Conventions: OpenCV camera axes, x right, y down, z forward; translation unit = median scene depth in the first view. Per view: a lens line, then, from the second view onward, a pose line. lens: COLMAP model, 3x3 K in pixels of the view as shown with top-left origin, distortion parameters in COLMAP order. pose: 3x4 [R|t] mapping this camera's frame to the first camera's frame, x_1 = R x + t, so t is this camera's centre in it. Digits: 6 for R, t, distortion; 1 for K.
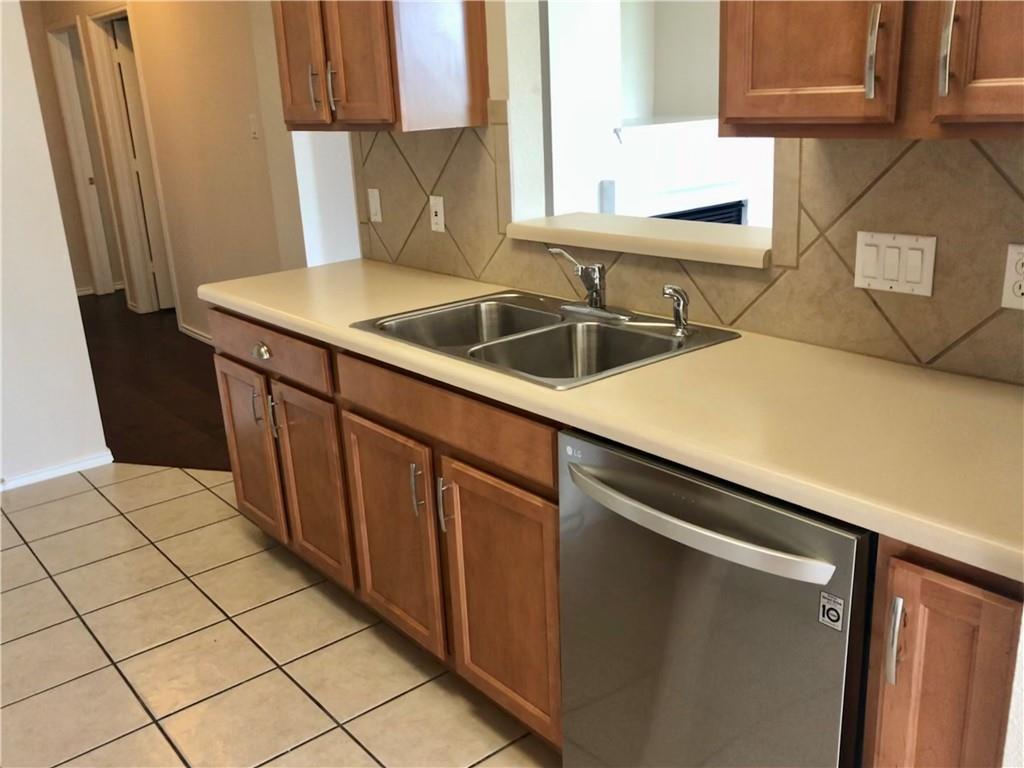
lens RADIAL K [[919.8, 0, 510.4], [0, 919.8, 385.0], [0, 0, 1]] dist [0.039609, -0.042096]
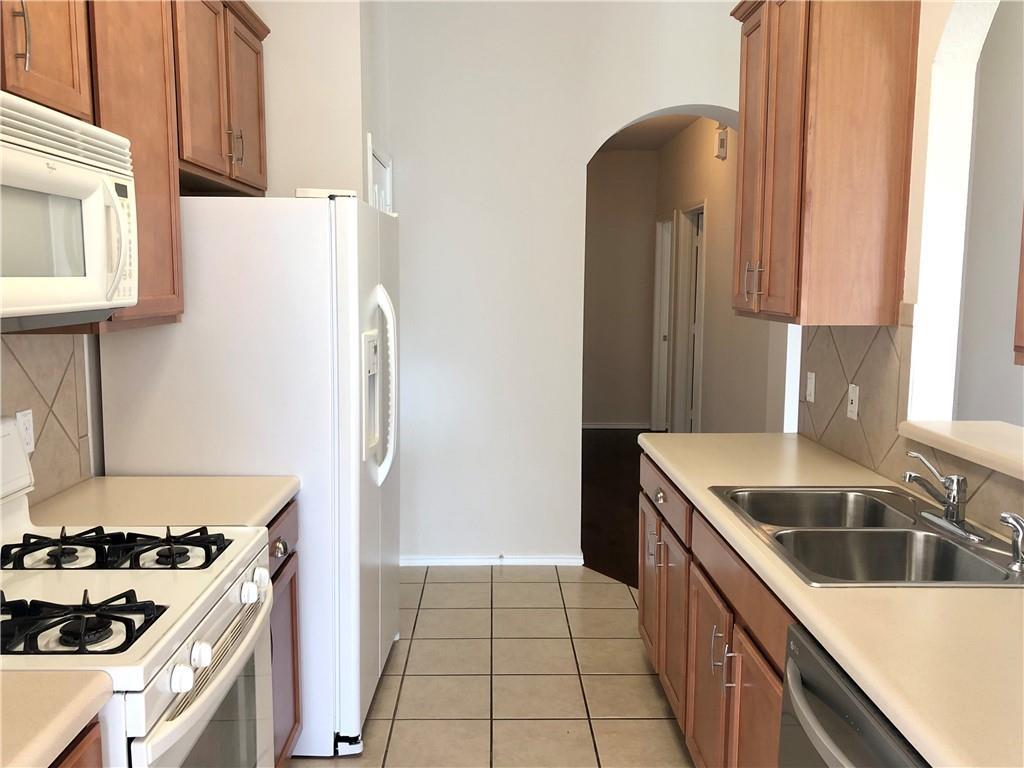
lens RADIAL K [[853.5, 0, 512.9], [0, 853.5, 383.5], [0, 0, 1]] dist [0.014060, 0.008893]
pose [[0.798570, 0.125268, -0.588722, 0.206010], [-0.223800, 0.969774, -0.097224, -0.029715], [0.558748, 0.209396, 0.802467, 0.005203]]
